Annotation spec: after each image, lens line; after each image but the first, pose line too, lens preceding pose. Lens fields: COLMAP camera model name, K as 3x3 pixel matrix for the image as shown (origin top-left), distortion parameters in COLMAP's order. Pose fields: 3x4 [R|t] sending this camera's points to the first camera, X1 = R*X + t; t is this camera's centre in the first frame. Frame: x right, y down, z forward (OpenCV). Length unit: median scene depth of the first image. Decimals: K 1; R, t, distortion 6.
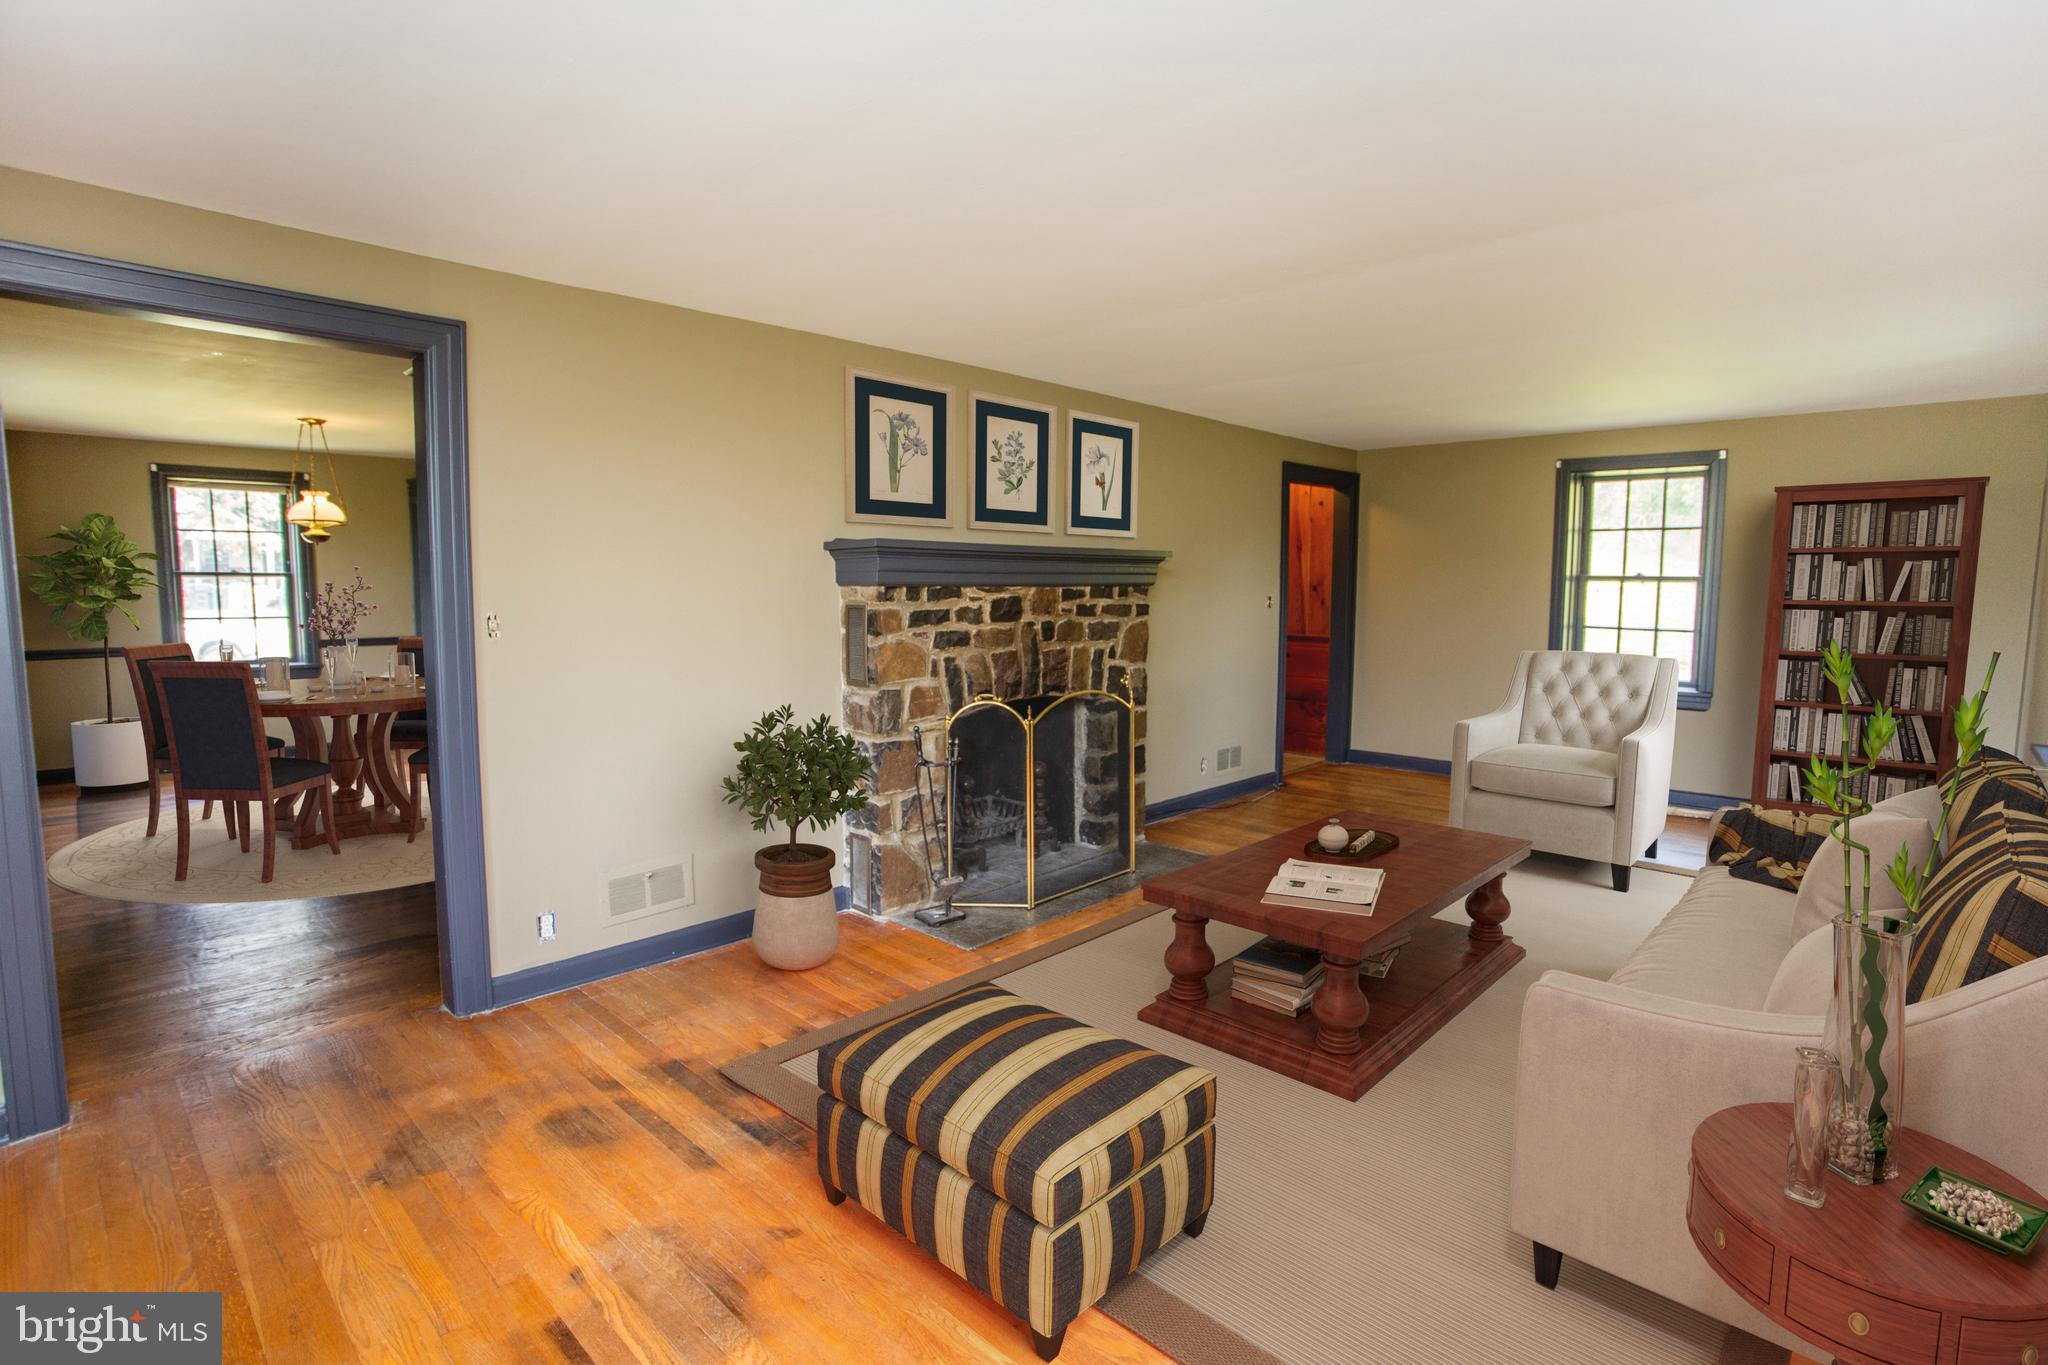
lens RADIAL K [[996.5, 0, 1024.0], [0, 996.5, 682.5], [0, 0, 1]] dist [-0.089466, -0.000096]
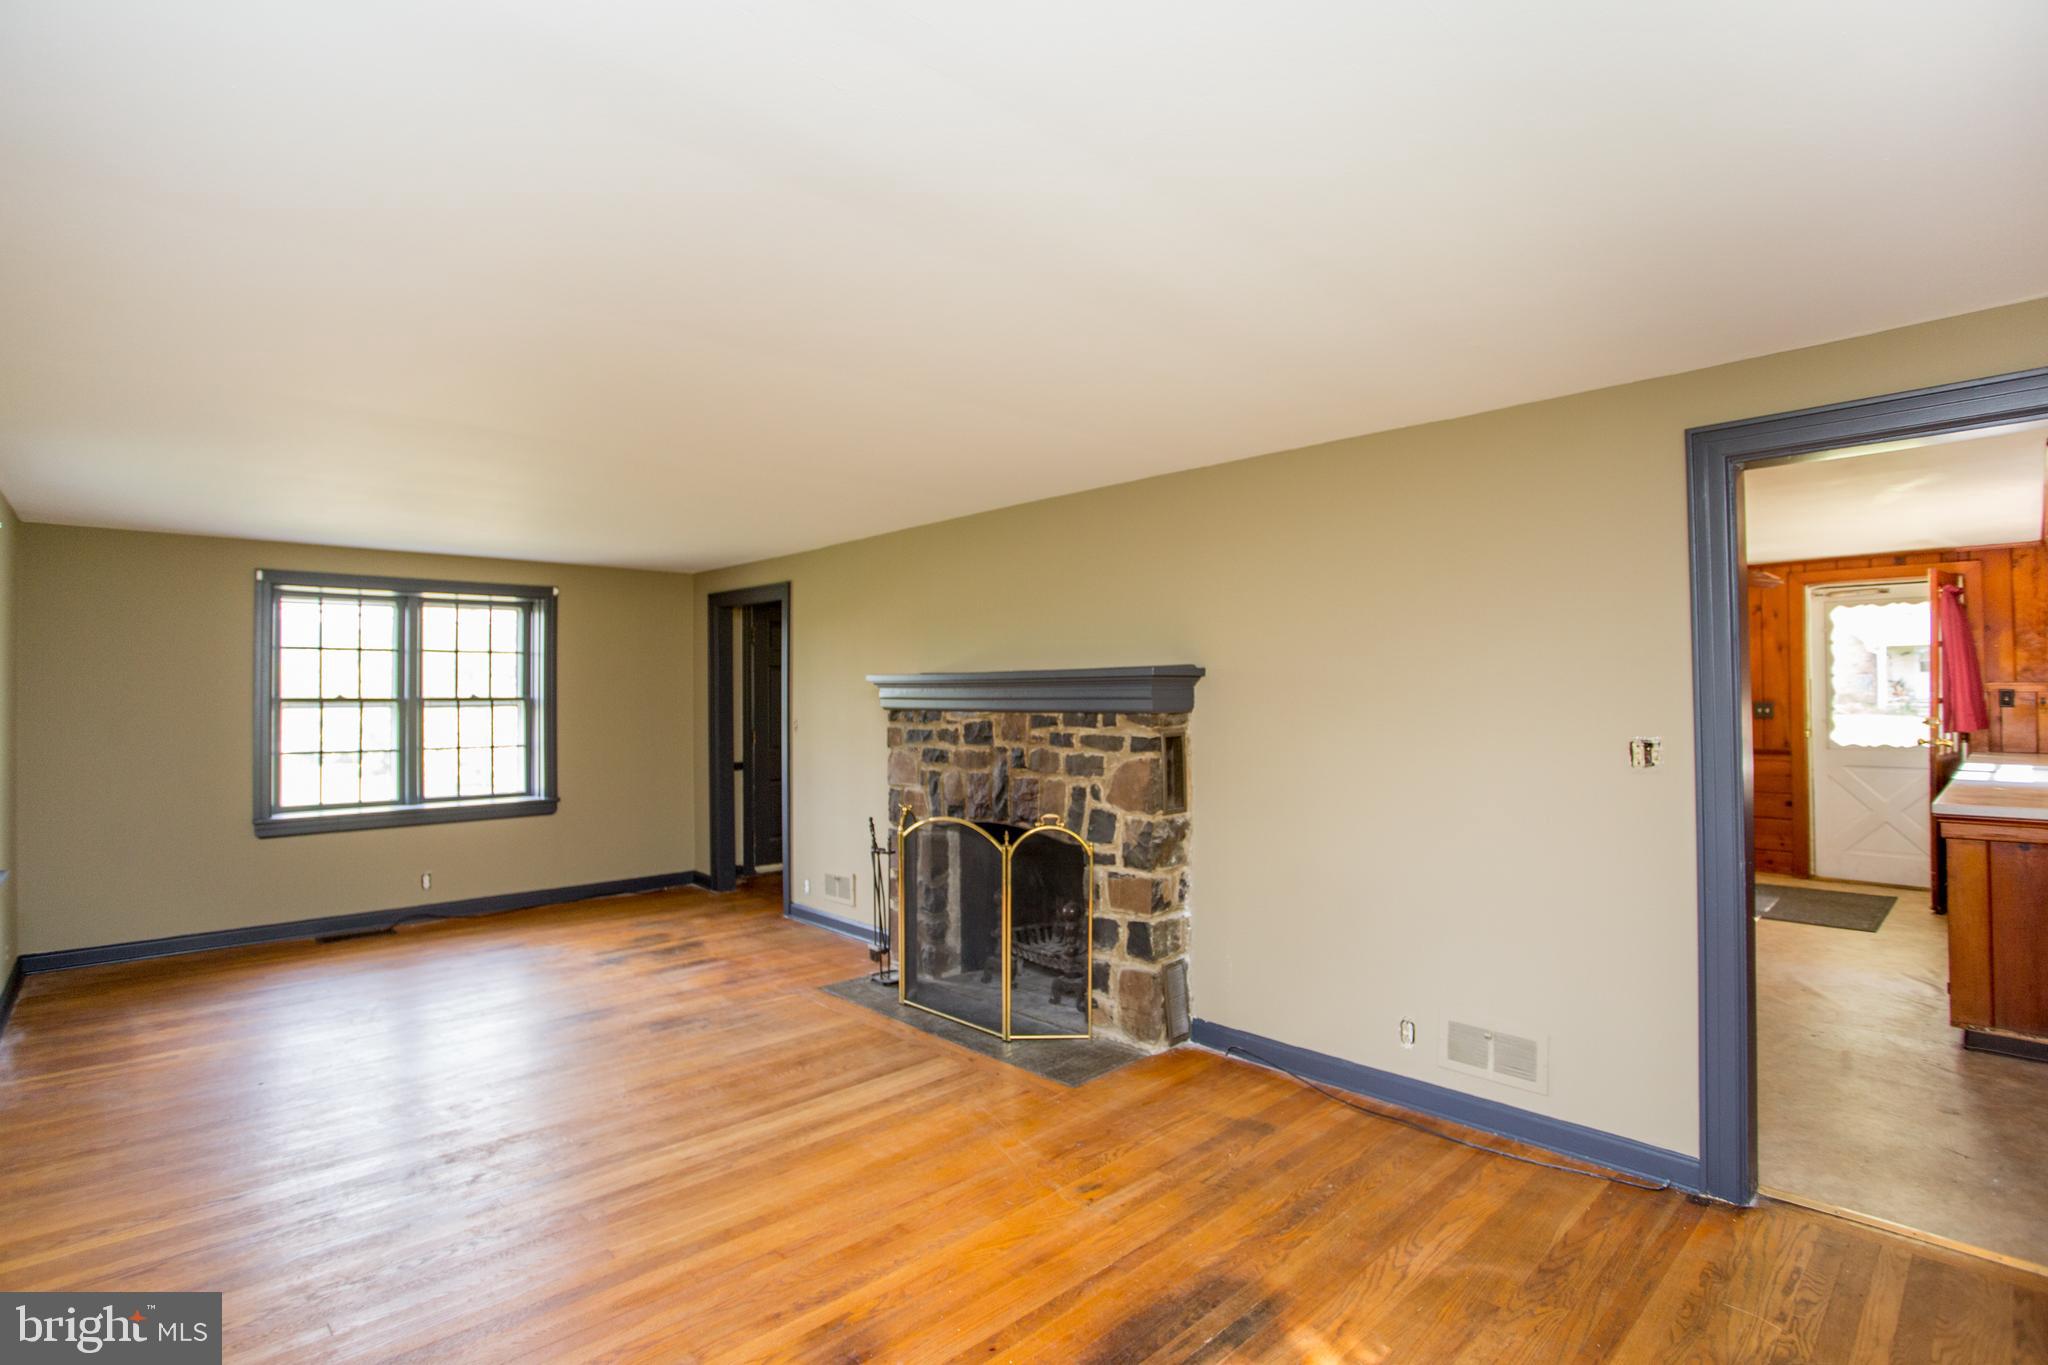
lens RADIAL K [[992.6, 0, 1018.5], [0, 992.6, 675.6], [0, 0, 1]] dist [-0.080861, 0.037627]
pose [[-0.061010, -0.018486, -0.997966, 0.985771], [-0.092570, 0.995624, -0.012784, -0.119063], [0.993835, 0.091602, -0.062454, 1.050160]]
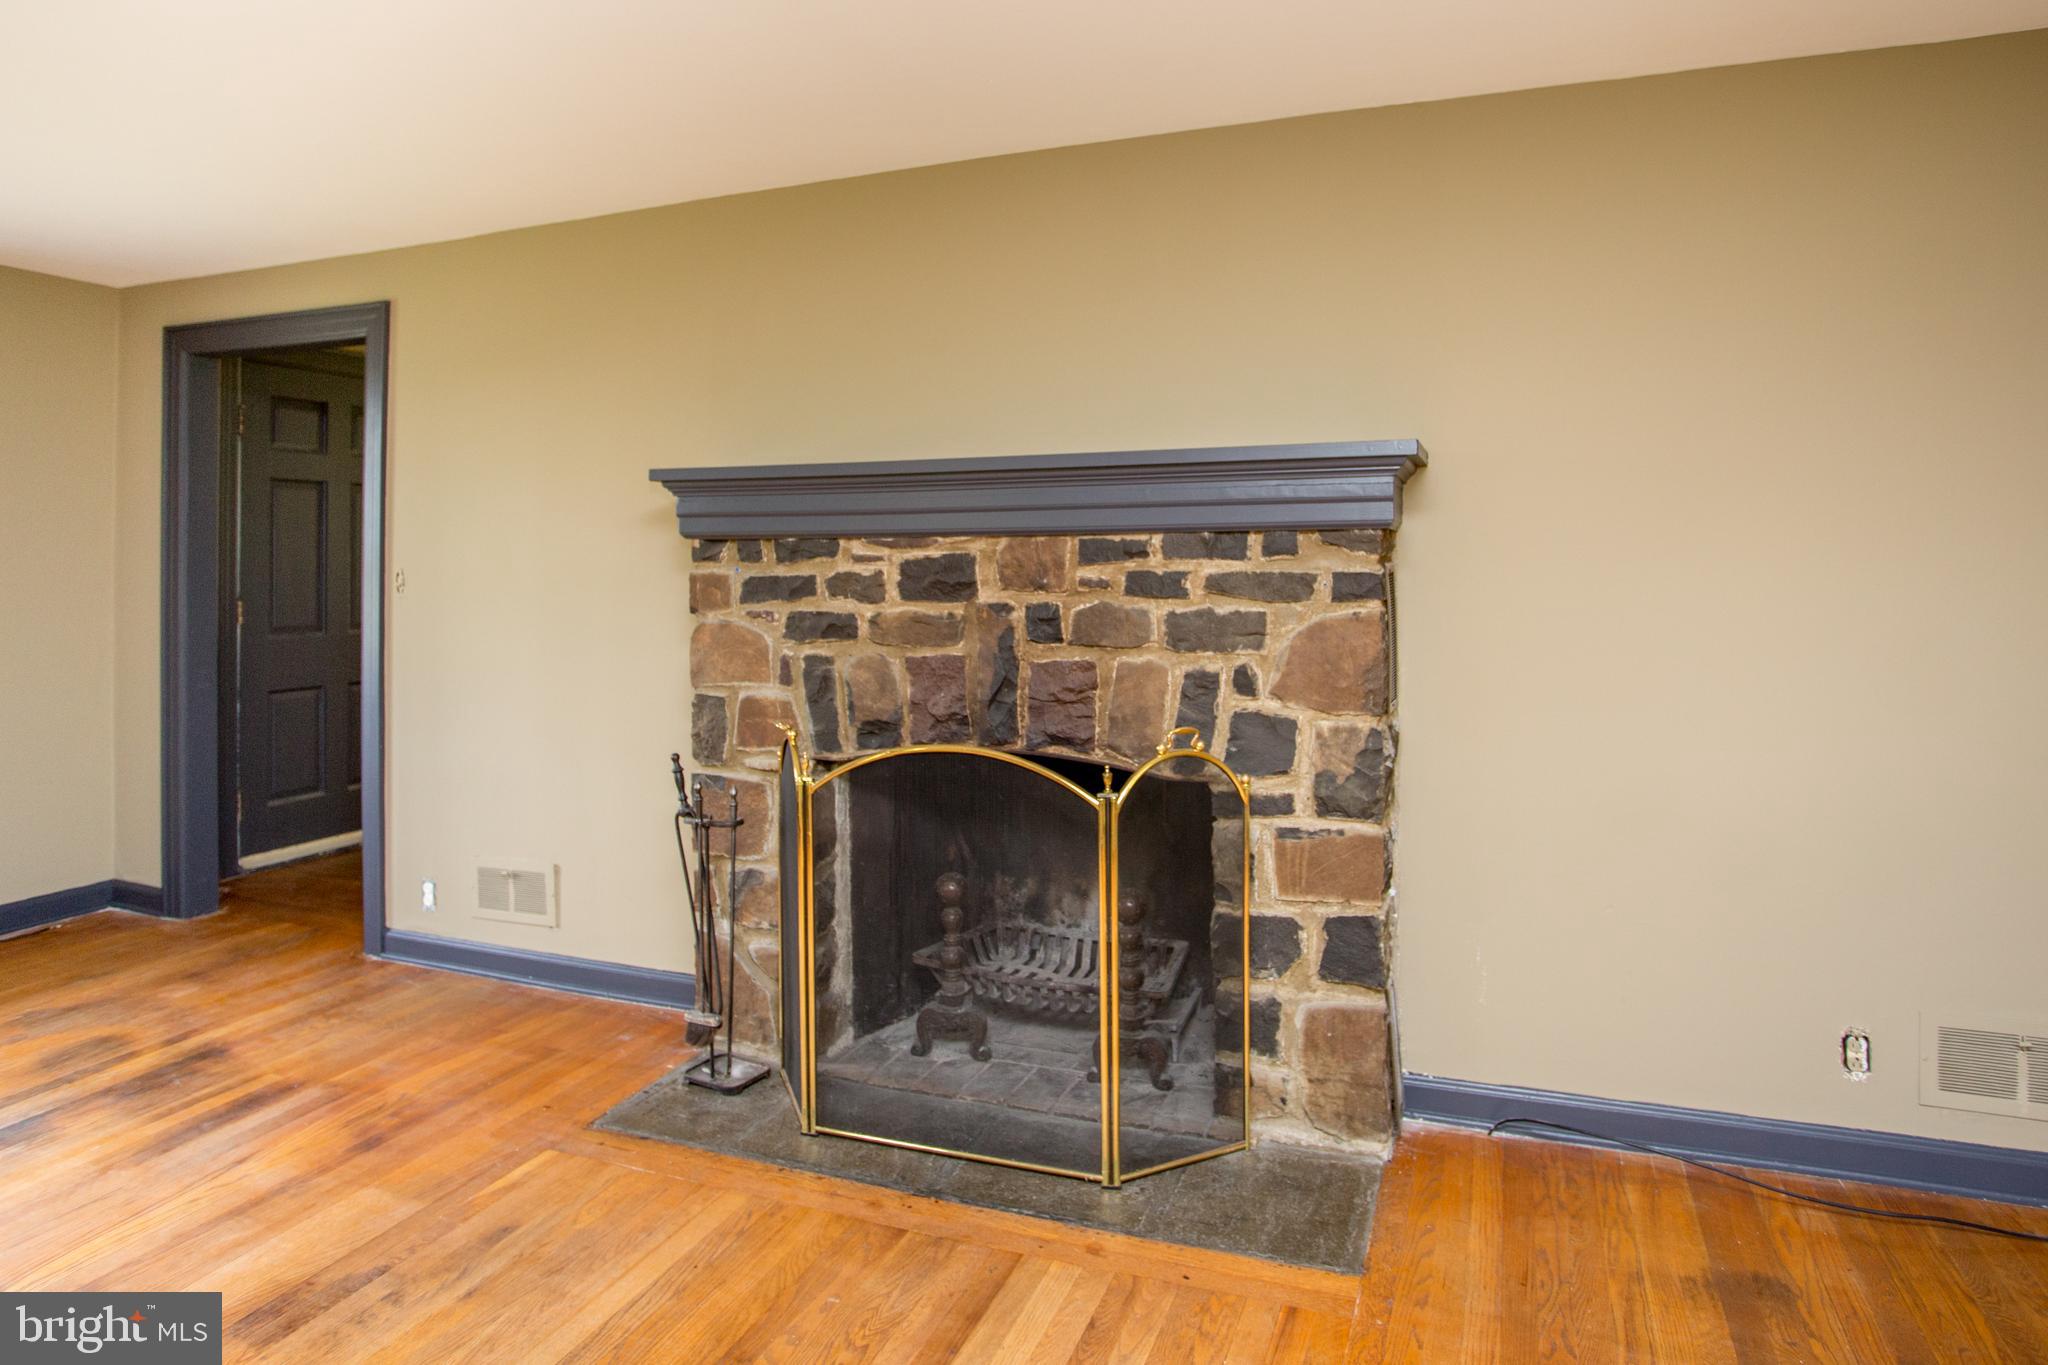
lens RADIAL K [[1225.6, 0, 1022.8], [0, 1225.6, 543.4], [0, 0, 1]] dist [-0.070507, 0.027380]
pose [[0.375703, -0.021766, -0.926485, 0.595139], [-0.086774, 0.994506, -0.058552, -0.054540], [0.922669, 0.102392, 0.371750, 0.753155]]
